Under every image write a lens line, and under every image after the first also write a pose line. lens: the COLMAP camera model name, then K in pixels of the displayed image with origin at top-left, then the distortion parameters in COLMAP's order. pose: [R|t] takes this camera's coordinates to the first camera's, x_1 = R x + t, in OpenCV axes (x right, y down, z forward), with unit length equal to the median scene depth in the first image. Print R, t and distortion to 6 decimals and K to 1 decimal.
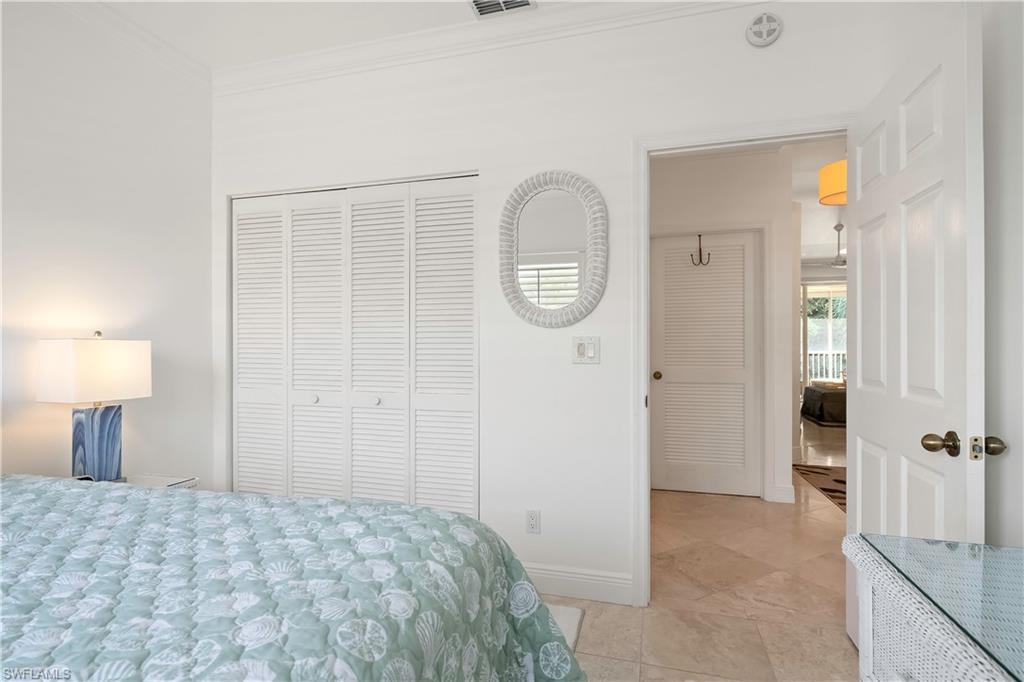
lens RADIAL K [[499.4, 0, 513.9], [0, 499.4, 339.2], [0, 0, 1]] dist [0.005397, -0.005762]
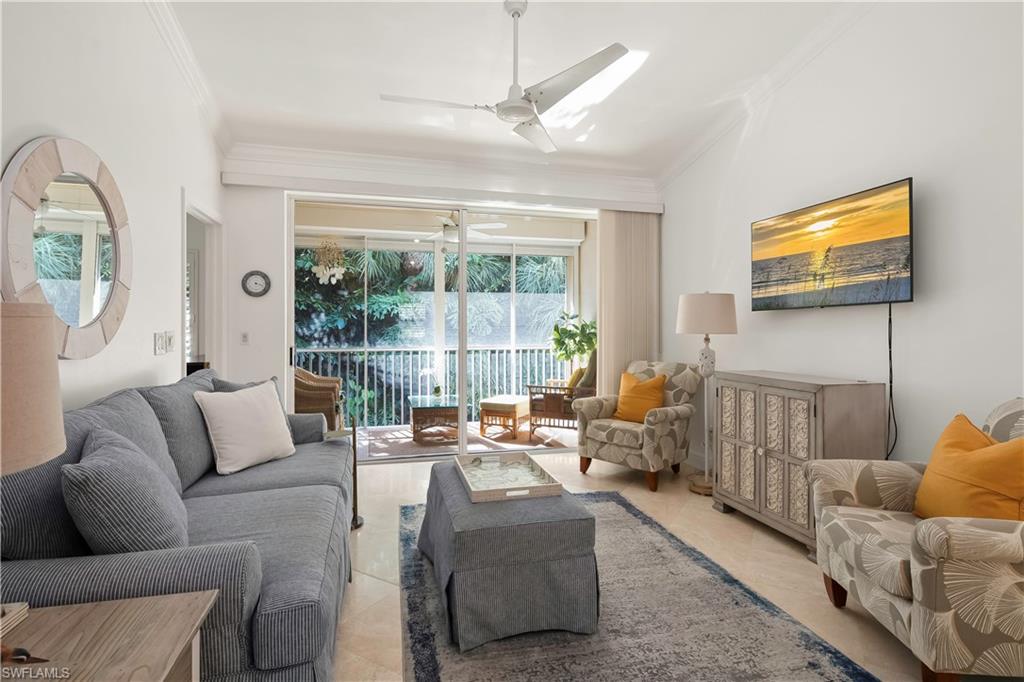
lens RADIAL K [[499.4, 0, 507.1], [0, 499.4, 337.4], [0, 0, 1]] dist [0.005397, -0.005762]
pose [[0.866223, -0.001234, 0.499655, 0.325880], [-0.004734, 0.999932, 0.010676, 0.007992], [-0.499635, -0.011613, 0.866158, 0.482551]]
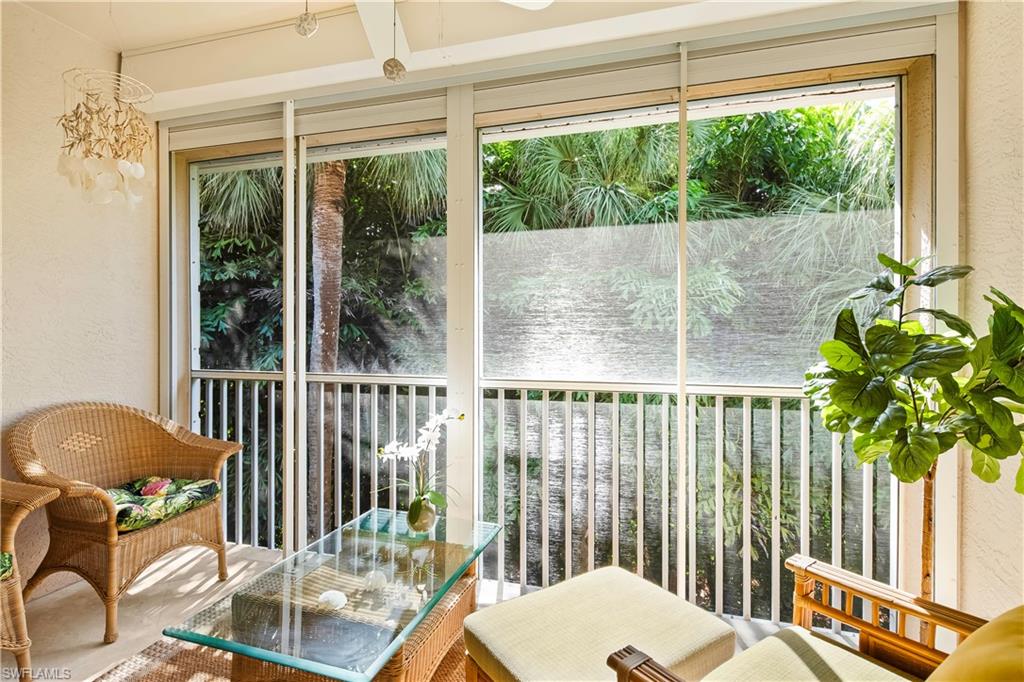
lens RADIAL K [[499.4, 0, 511.3], [0, 499.4, 332.8], [0, 0, 1]] dist [0.005397, -0.005762]
pose [[0.999695, 0.012874, -0.021060, 0.574332], [-0.012892, 0.999917, -0.000742, 0.006259], [0.021049, 0.001013, 0.999778, 0.815071]]
